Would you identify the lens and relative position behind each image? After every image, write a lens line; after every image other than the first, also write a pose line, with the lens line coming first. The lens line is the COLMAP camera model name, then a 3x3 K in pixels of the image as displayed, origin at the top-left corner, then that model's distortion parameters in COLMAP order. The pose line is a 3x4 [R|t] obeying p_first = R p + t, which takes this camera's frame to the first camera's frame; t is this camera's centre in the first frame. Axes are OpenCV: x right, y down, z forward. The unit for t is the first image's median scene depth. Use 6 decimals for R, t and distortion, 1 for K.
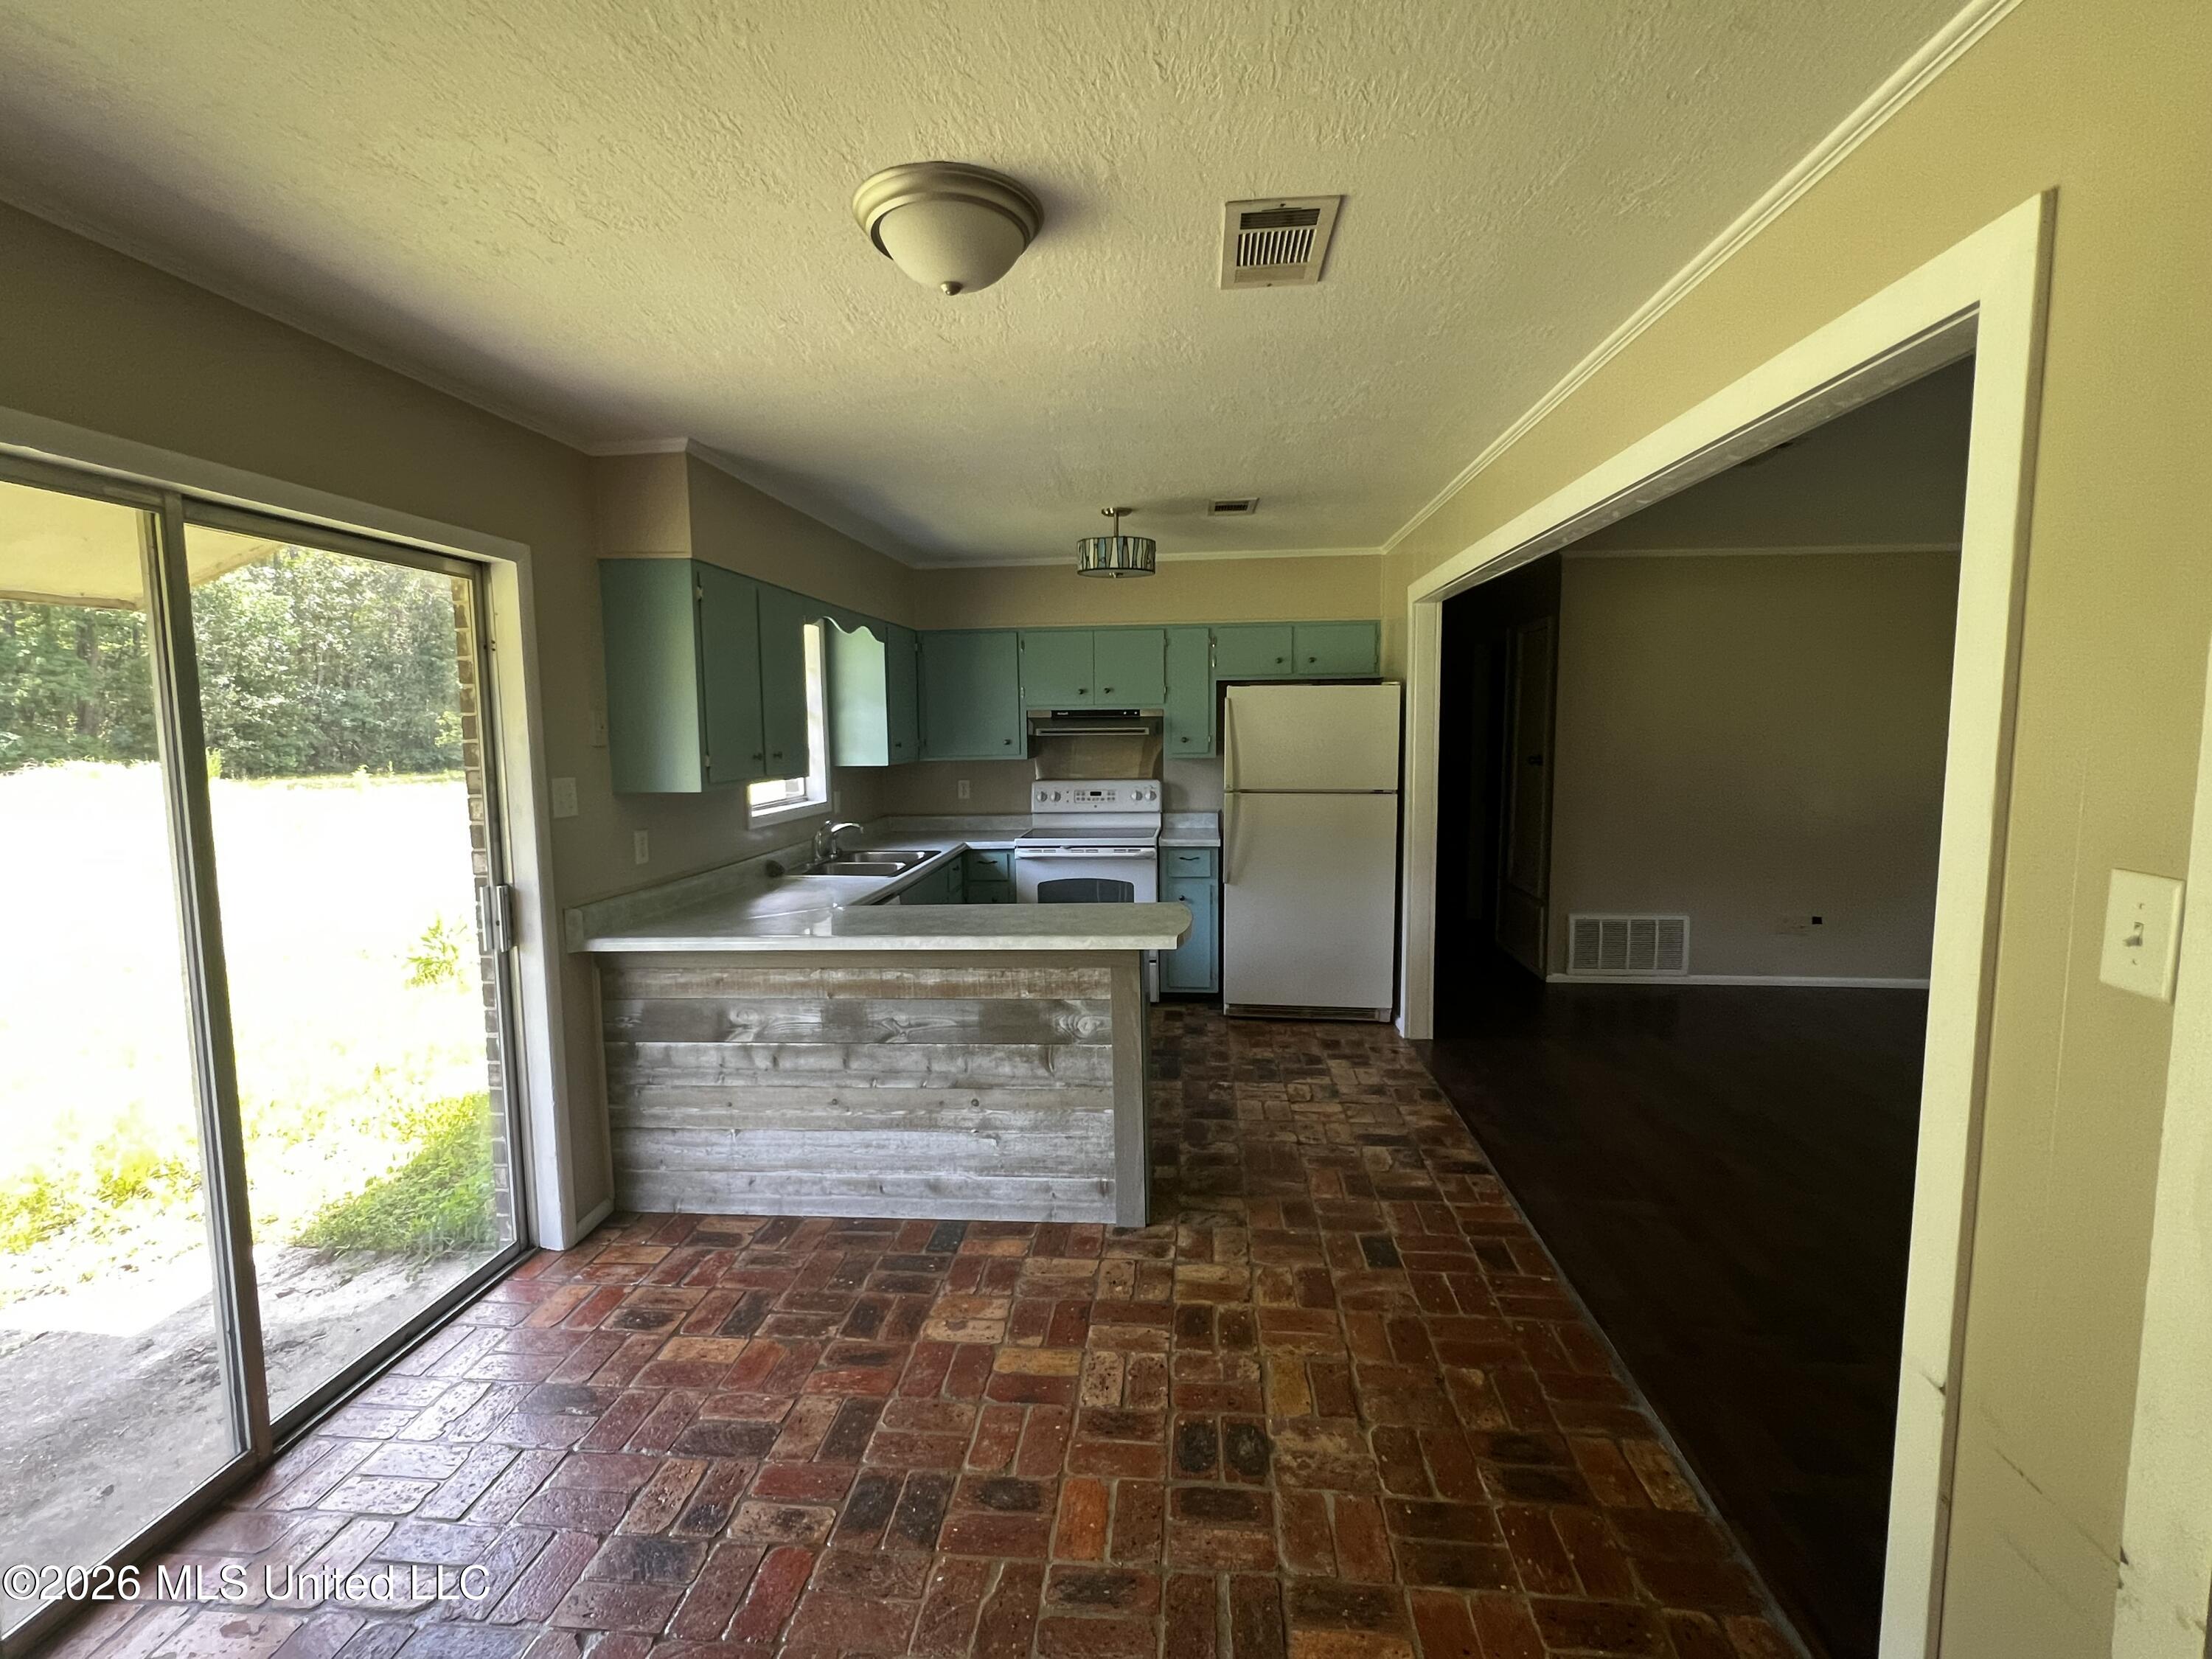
lens RADIAL K [[1032.7, 0, 1093.4], [0, 1032.7, 822.4], [0, 0, 1]] dist [-0.006330, 0.002755]
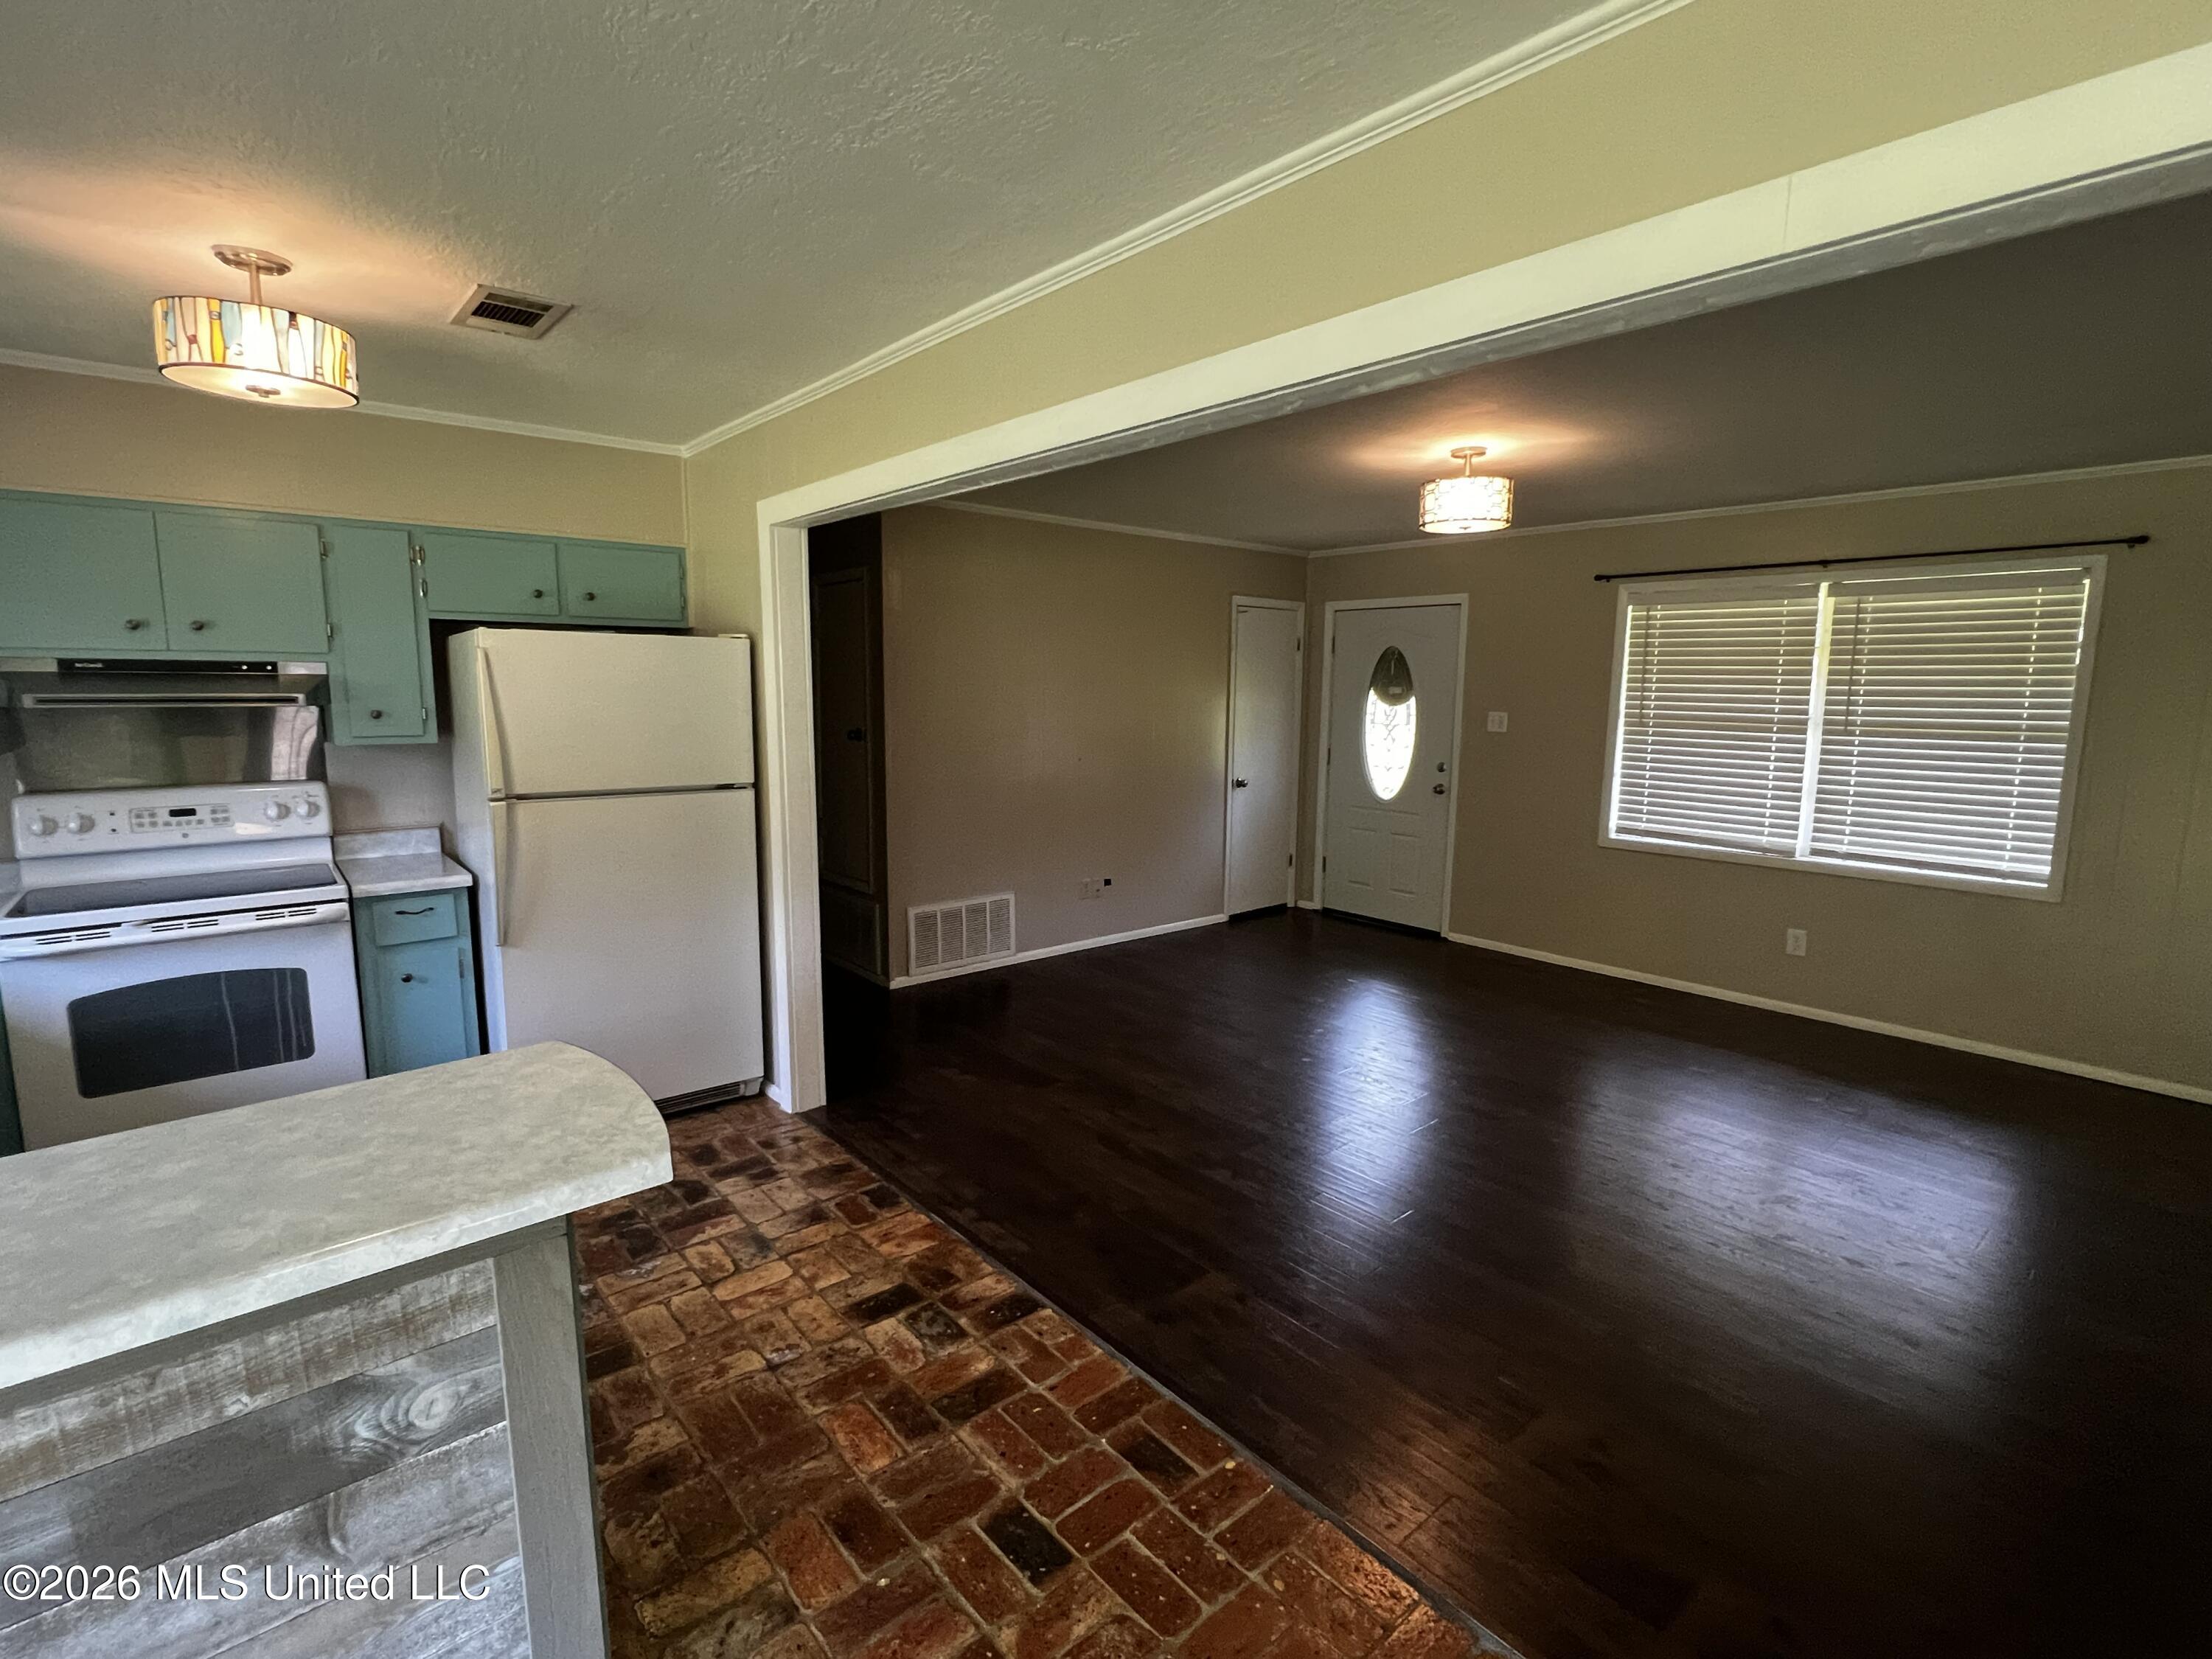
lens RADIAL K [[1032.7, 0, 1093.4], [0, 1032.7, 822.4], [0, 0, 1]] dist [-0.006330, 0.002755]
pose [[0.695507, -0.081074, 0.713930, -0.096563], [0.056394, 0.996708, 0.058247, -0.049946], [-0.716302, -0.000250, 0.697790, 0.487566]]
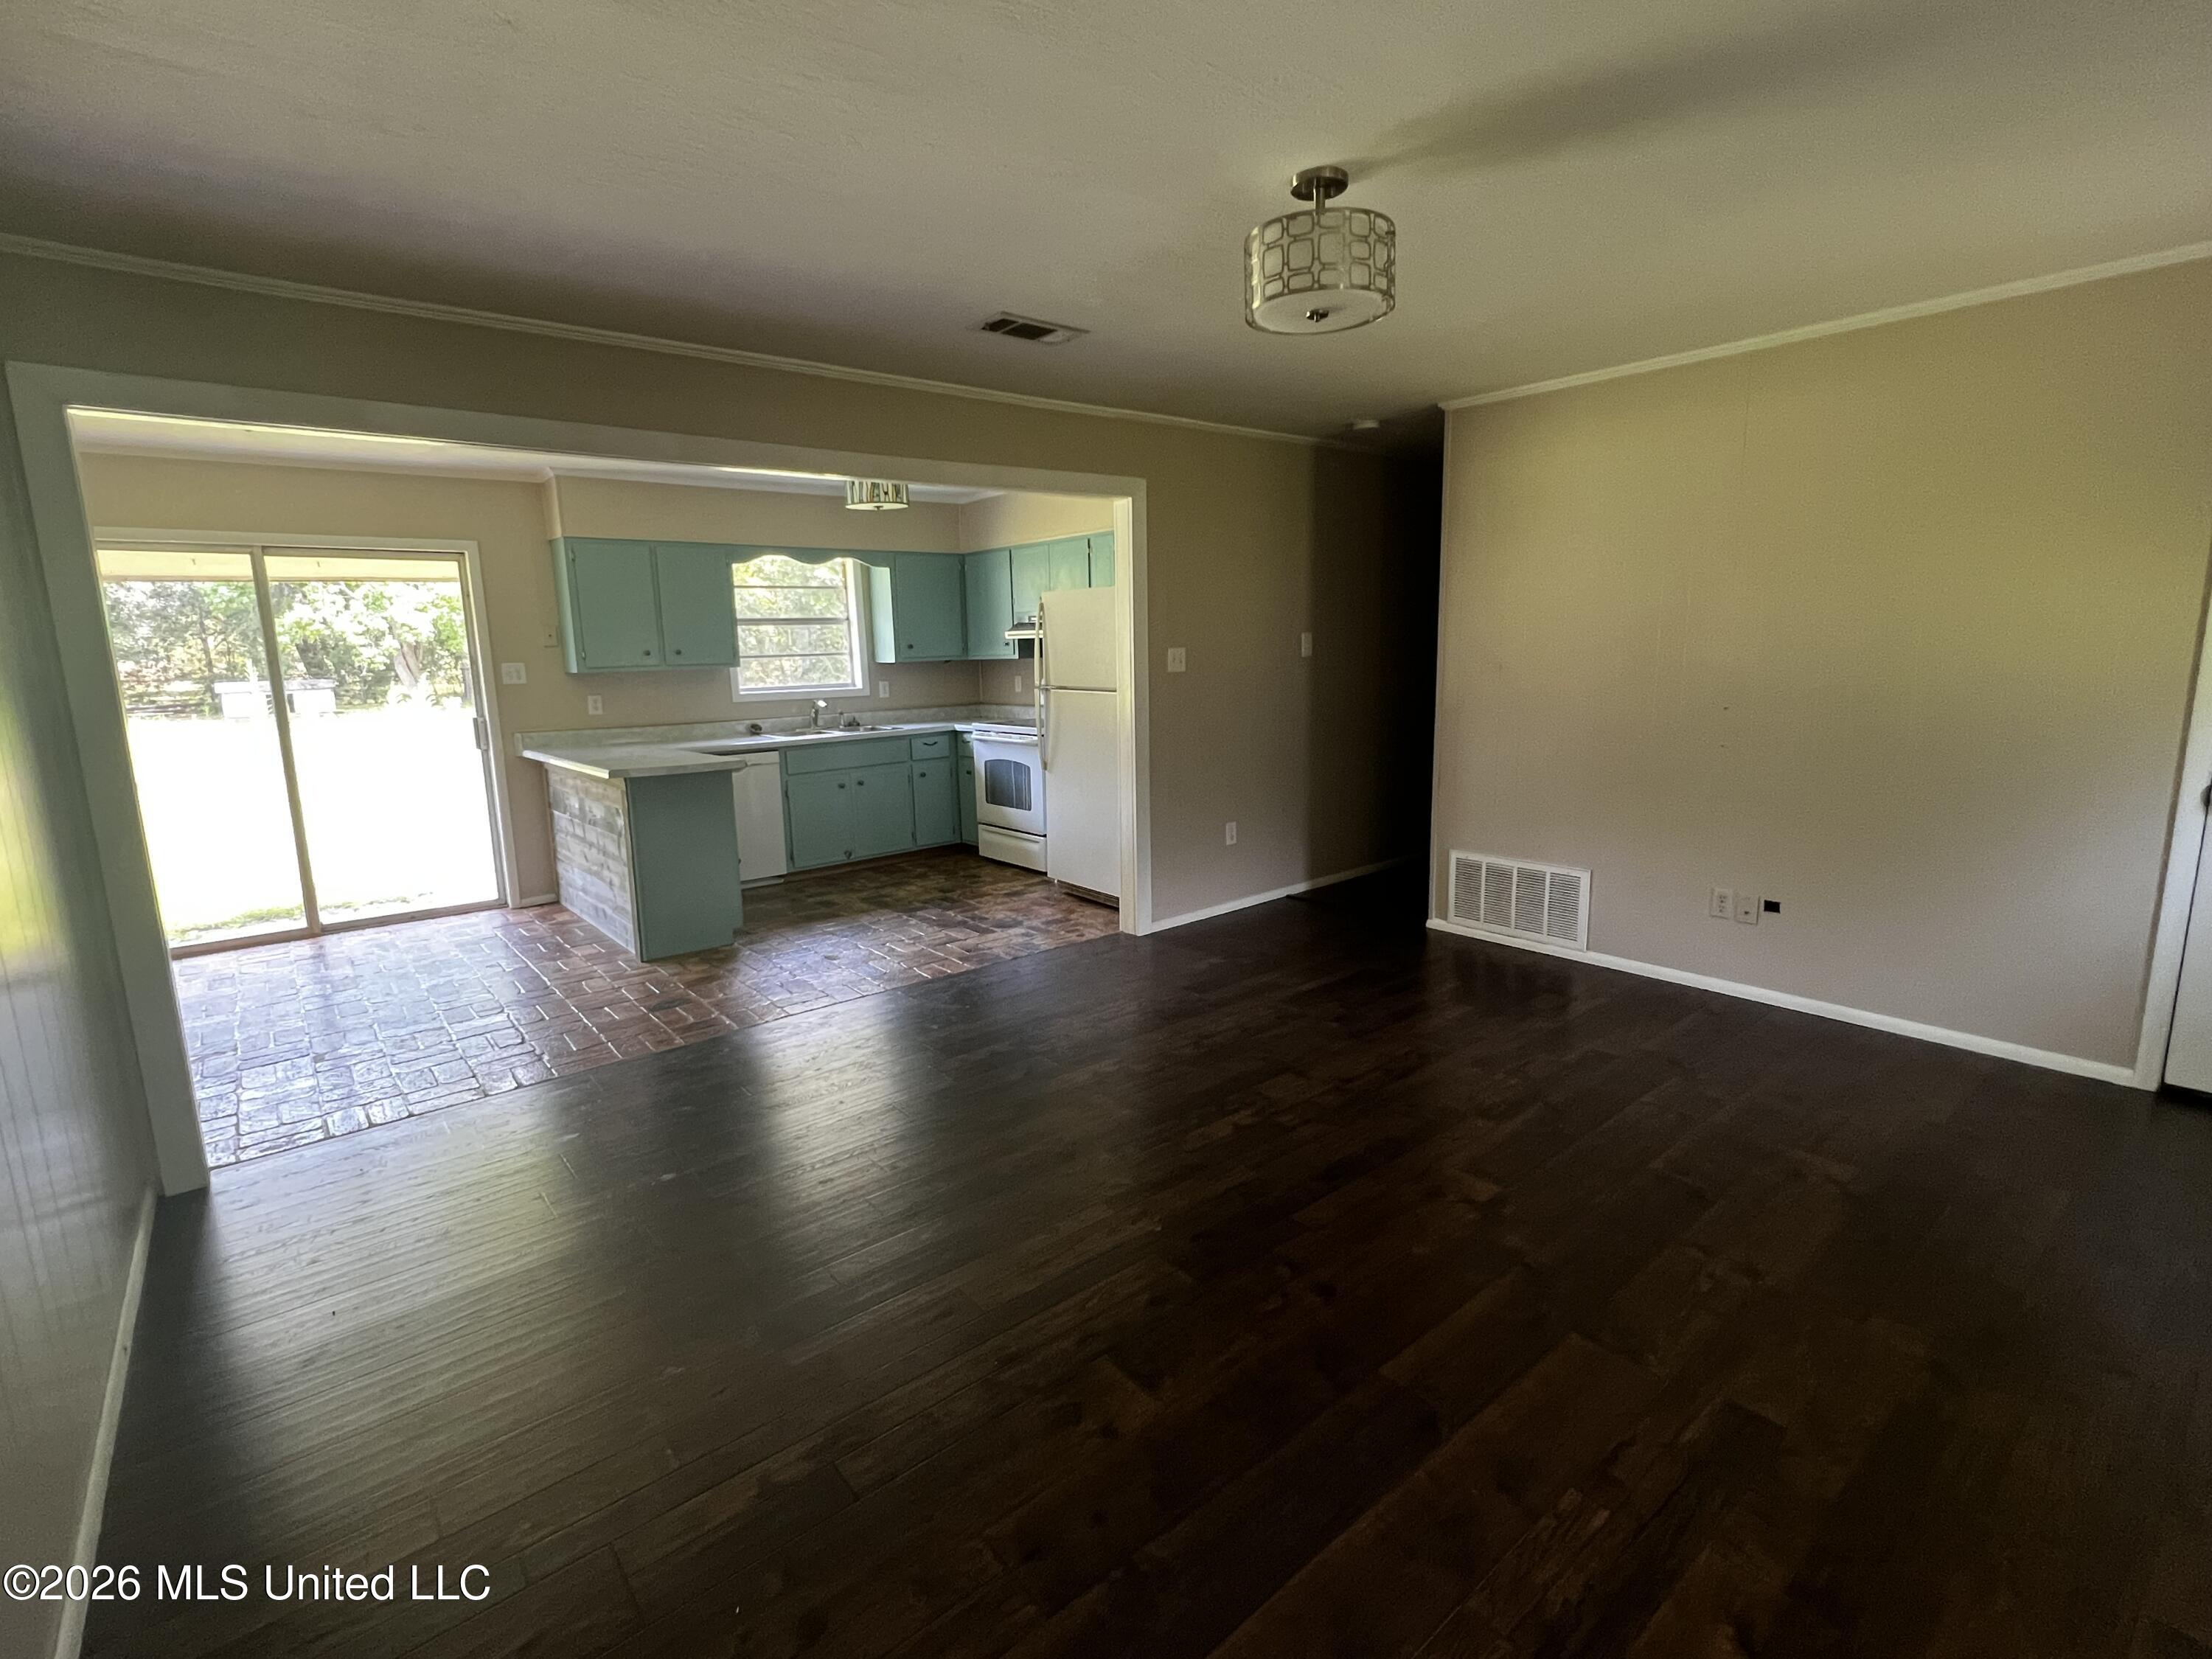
lens RADIAL K [[1032.7, 0, 1093.4], [0, 1032.7, 822.4], [0, 0, 1]] dist [-0.006330, 0.002755]
pose [[0.708351, 0.115866, -0.696286, 1.504716], [-0.053461, 0.992409, 0.110755, -0.018095], [0.703833, -0.041229, 0.709168, 0.380453]]
